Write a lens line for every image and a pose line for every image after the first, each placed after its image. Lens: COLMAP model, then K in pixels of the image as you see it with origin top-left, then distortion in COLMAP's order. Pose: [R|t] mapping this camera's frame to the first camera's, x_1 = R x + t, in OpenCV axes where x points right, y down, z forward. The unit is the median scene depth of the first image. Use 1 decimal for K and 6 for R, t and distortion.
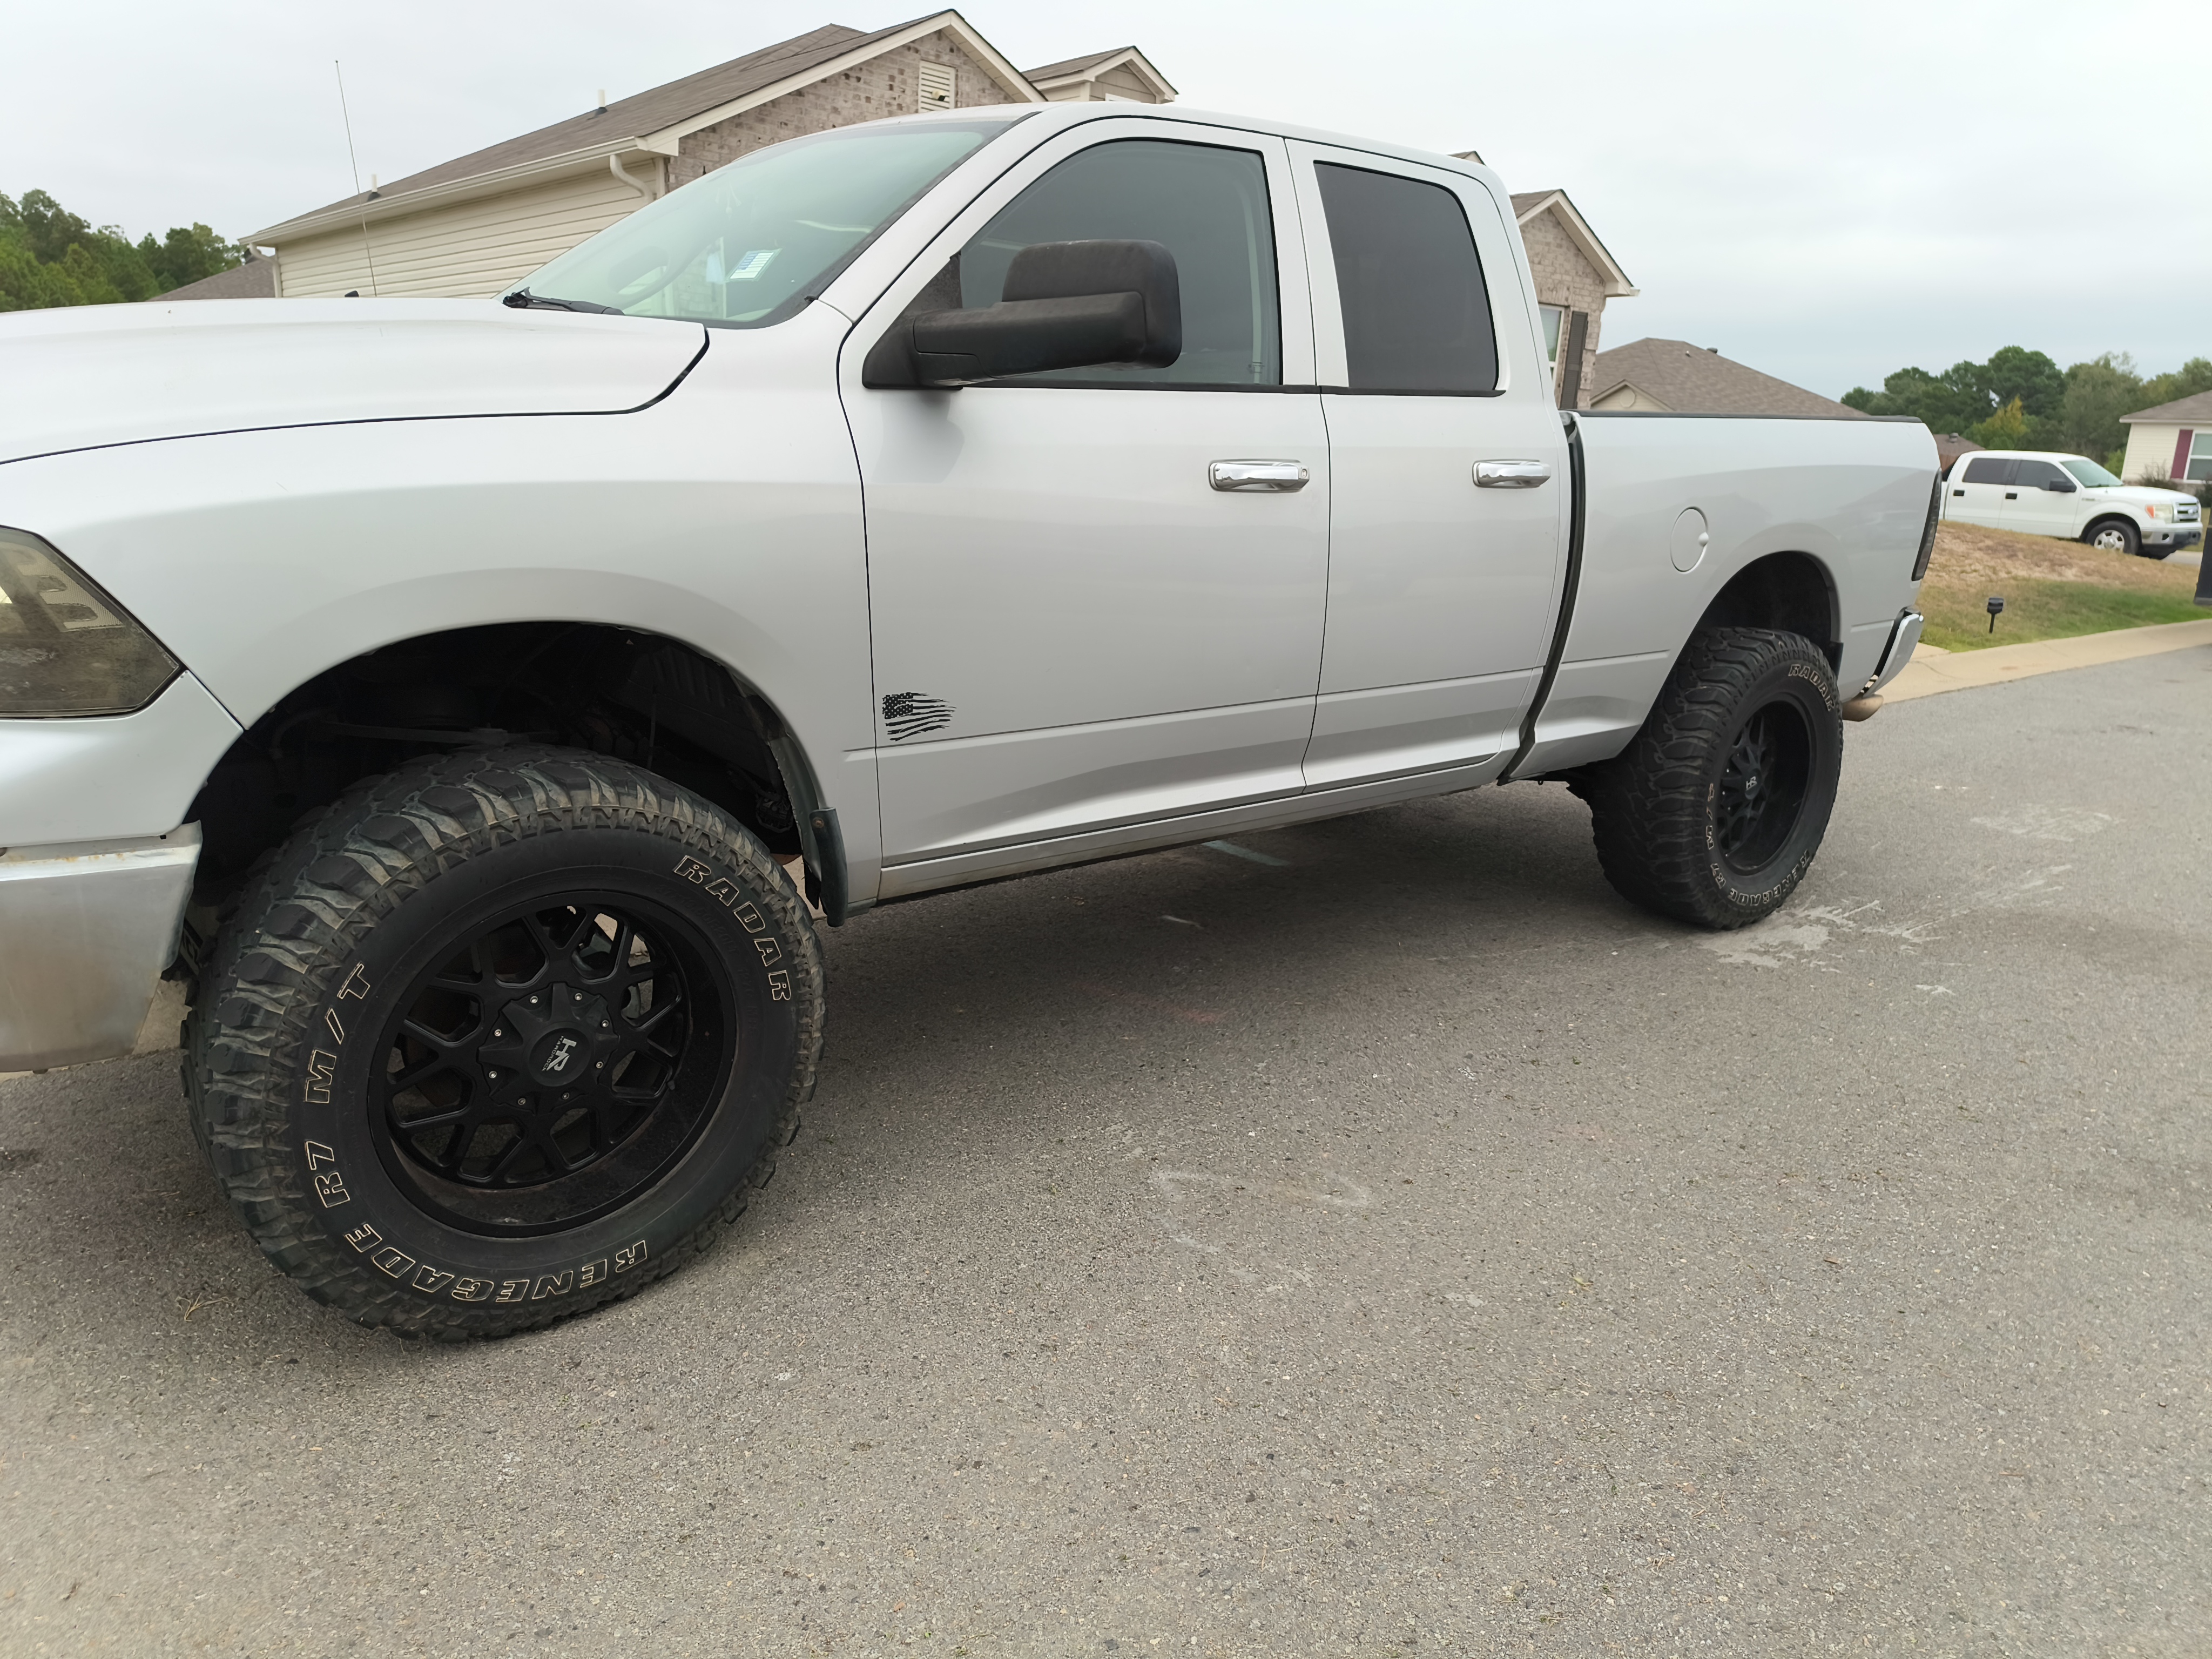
lens RADIAL K [[1519.7, 0, 1106.4], [0, 1519.7, 818.5], [0, 0, 1]] dist [0.070189, -0.001138]
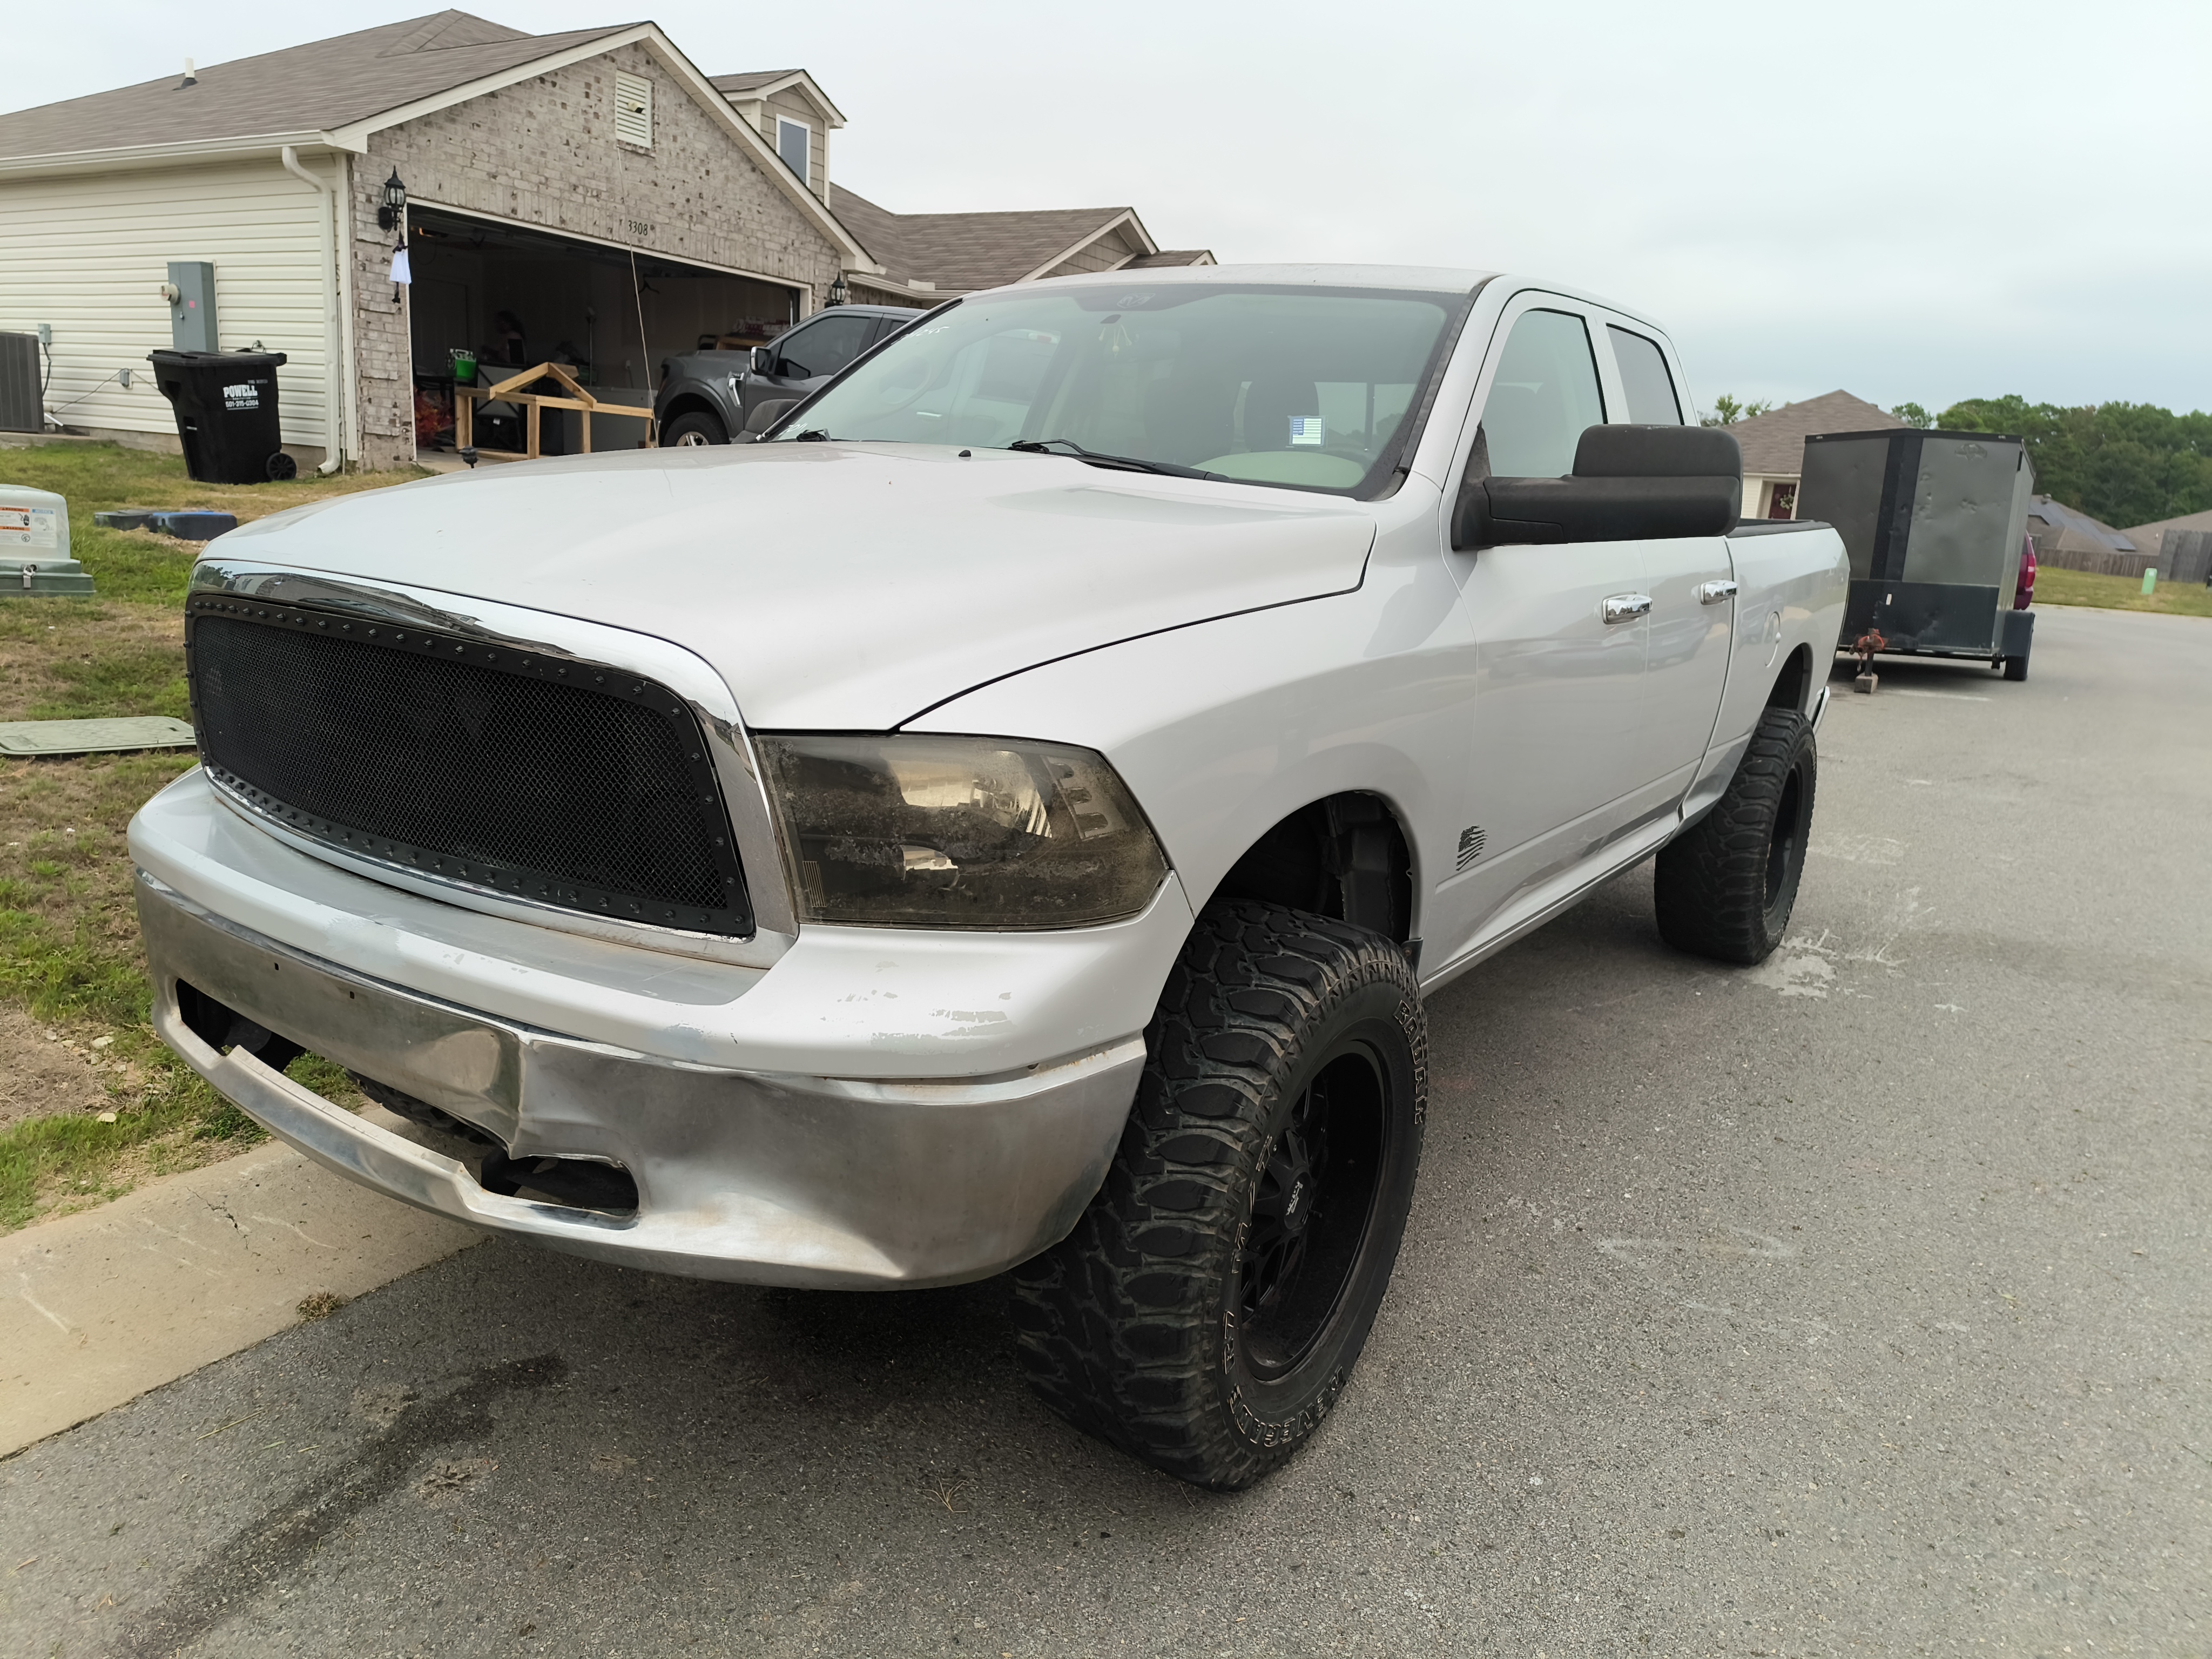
lens RADIAL K [[1501.7, 0, 1120.9], [0, 1501.7, 823.8], [0, 0, 1]] dist [0.130713, -0.180267]
pose [[0.960087, -0.035931, 0.277385, -0.400215], [0.036965, 0.999315, 0.001504, -0.057386], [-0.277250, 0.008810, 0.960758, 0.020073]]
